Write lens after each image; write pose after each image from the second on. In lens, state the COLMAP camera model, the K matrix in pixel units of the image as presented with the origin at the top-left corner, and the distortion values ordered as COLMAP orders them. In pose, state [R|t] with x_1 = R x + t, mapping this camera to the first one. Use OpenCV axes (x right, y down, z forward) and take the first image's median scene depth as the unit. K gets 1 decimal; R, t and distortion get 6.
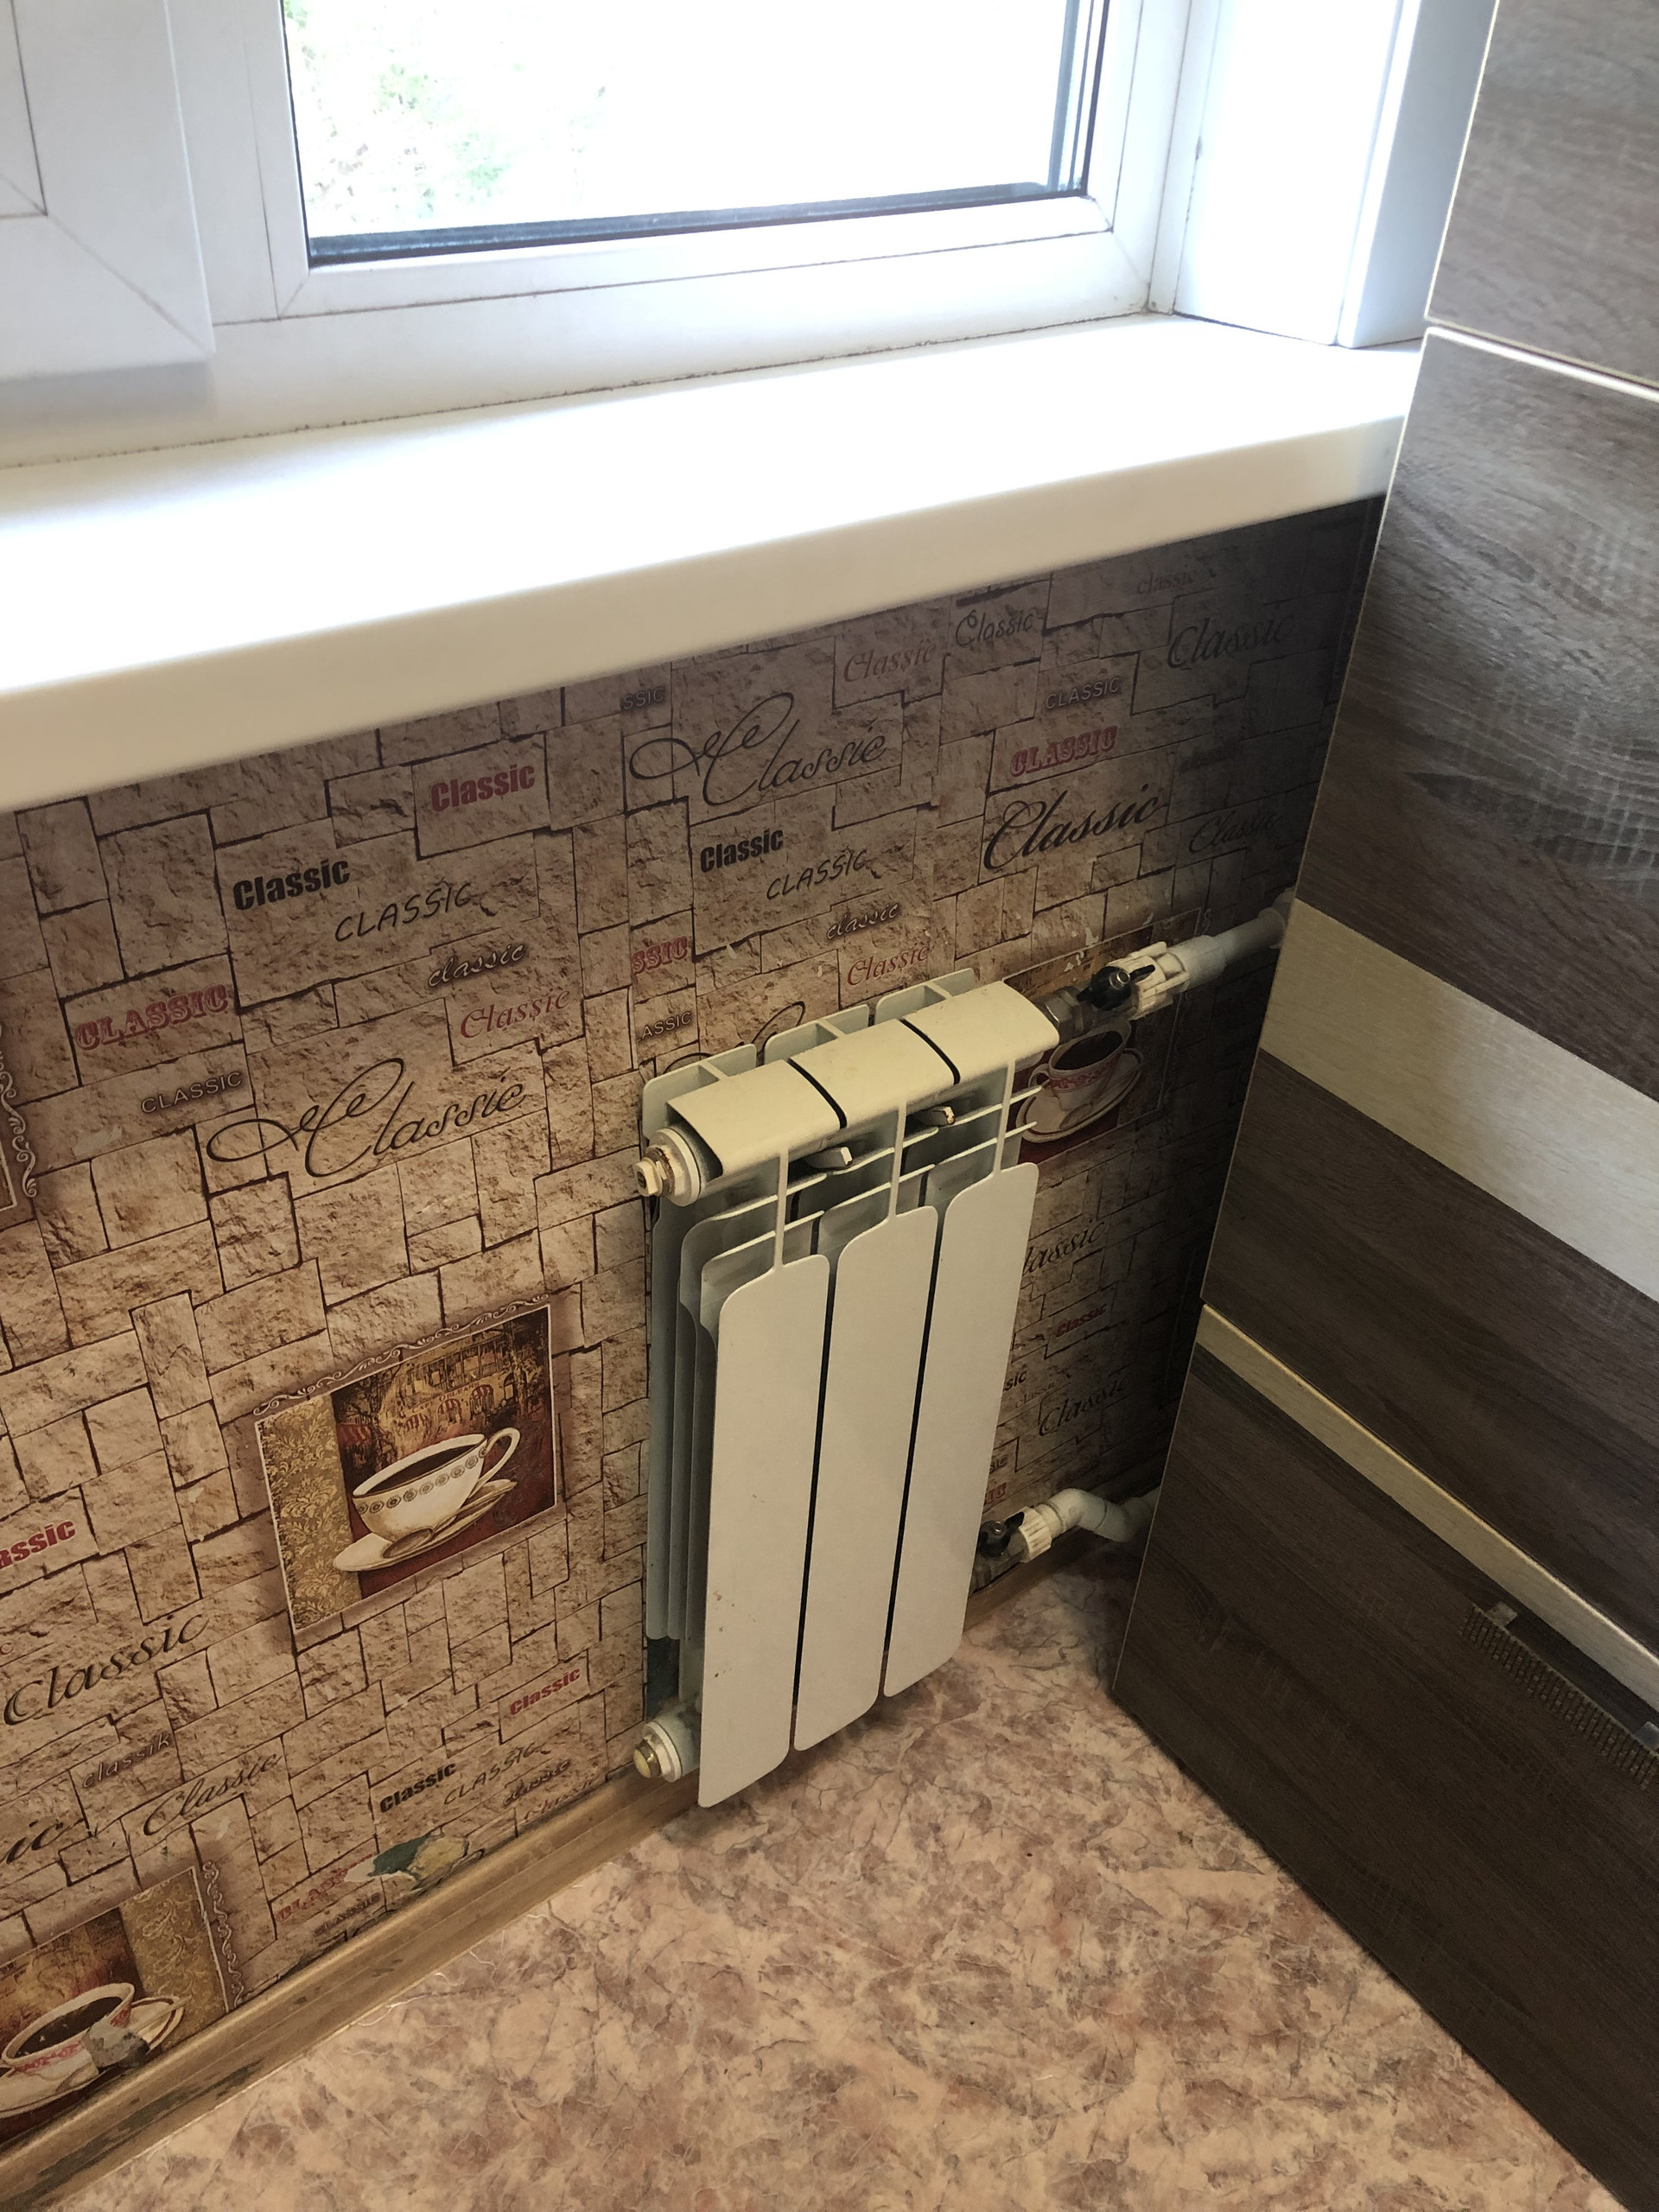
lens RADIAL K [[1813.3, 0, 843.0], [0, 1813.3, 1090.1], [0, 0, 1]] dist [0.021262, -0.014738]
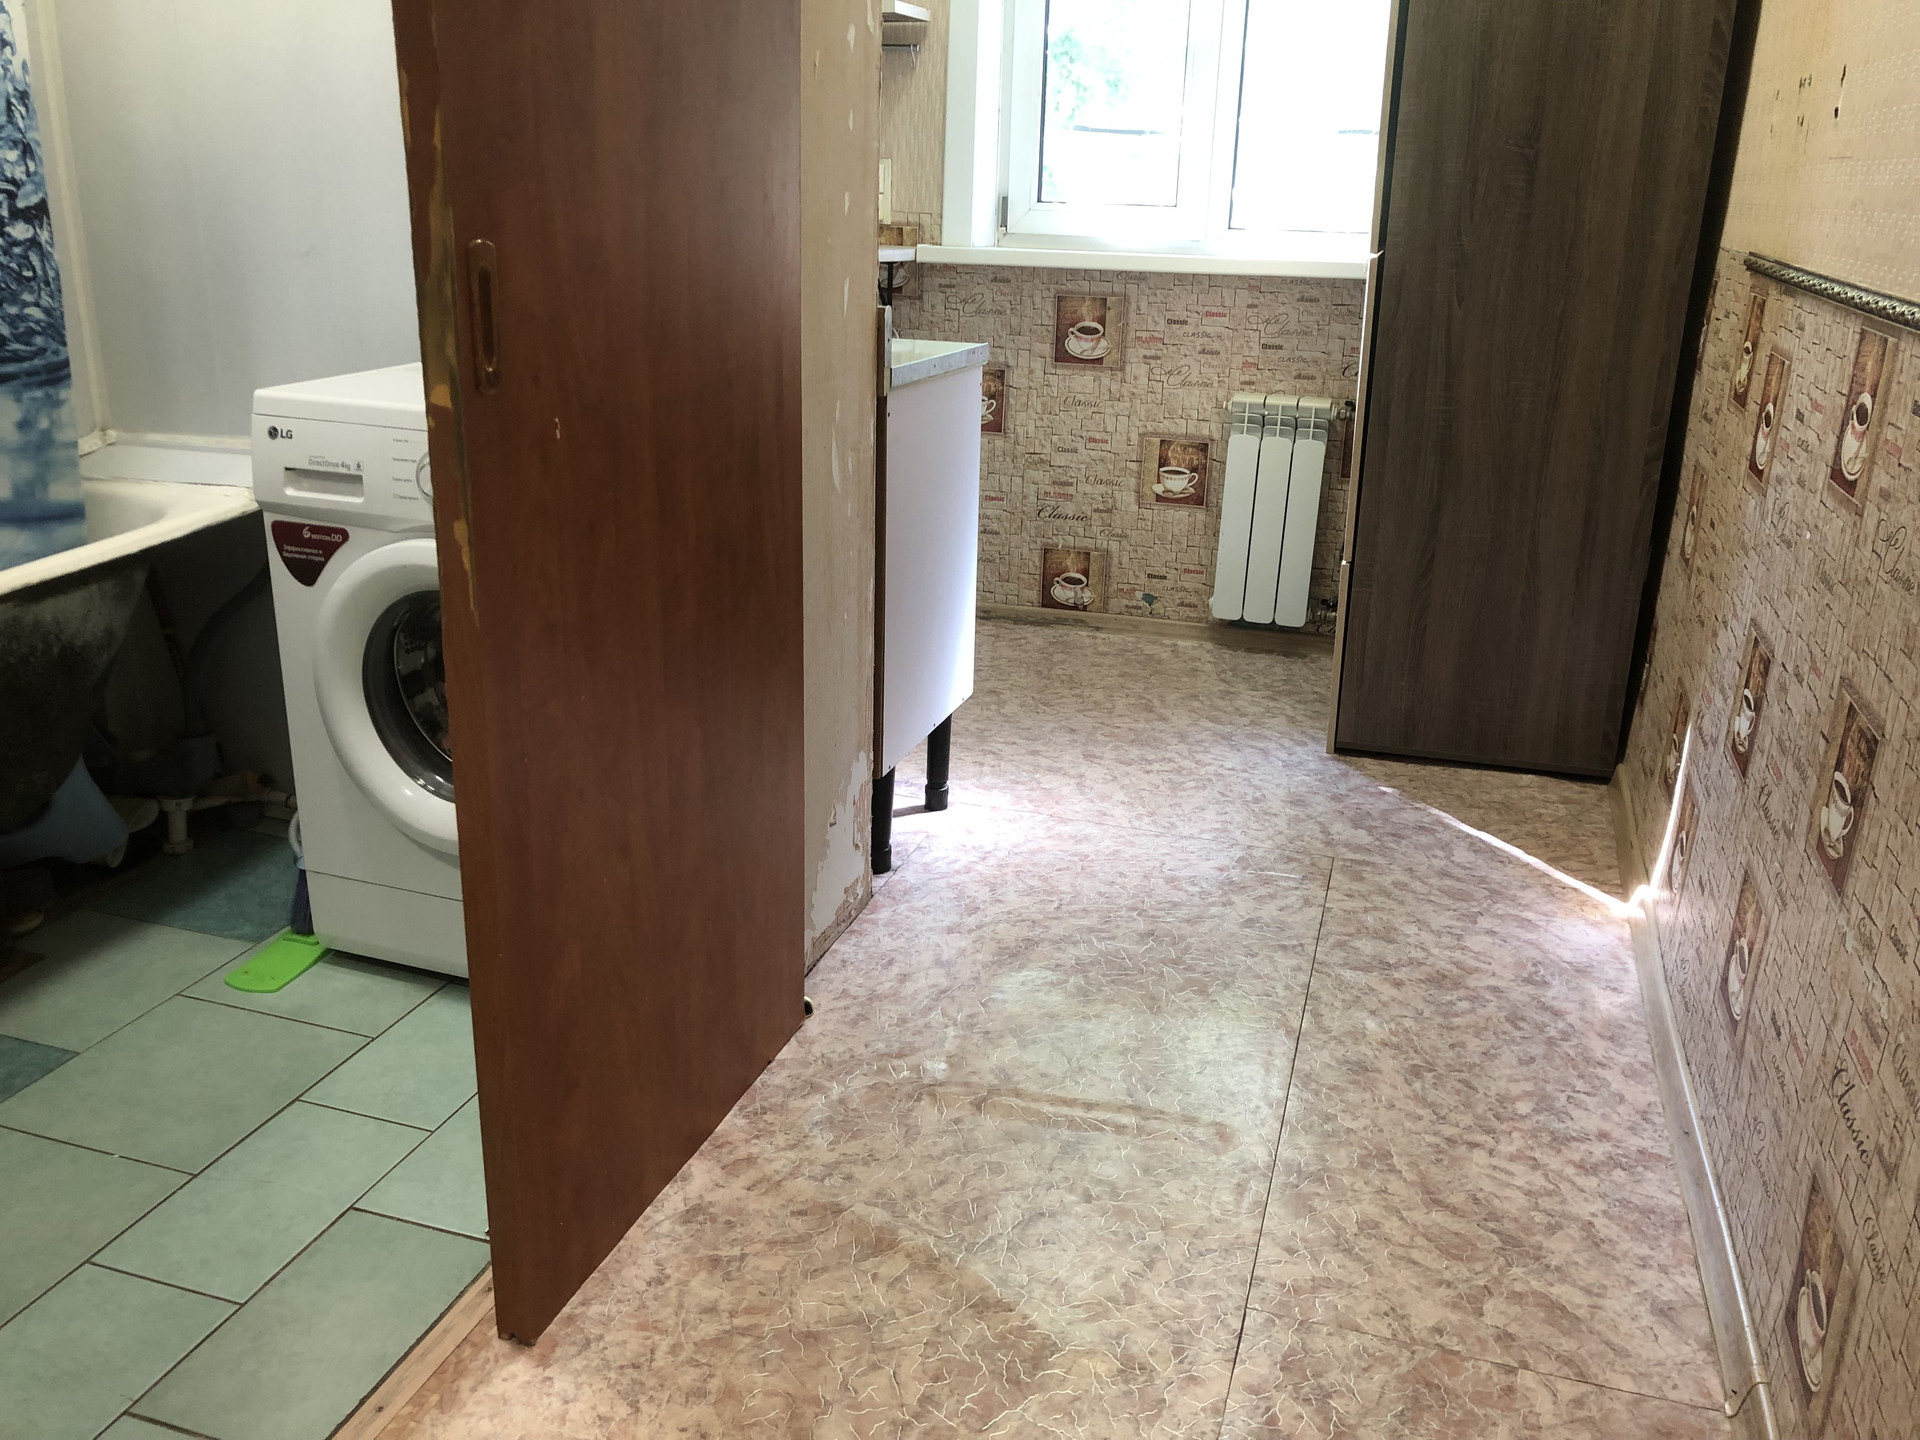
lens RADIAL K [[1573.9, 0, 959.7], [0, 1573.9, 702.5], [0, 0, 1]] dist [0.021262, -0.014738]
pose [[0.568851, 0.220520, -0.792325, 2.893806], [-0.472482, 0.876166, -0.095365, 1.432283], [0.673178, 0.428608, 0.602600, -1.594244]]
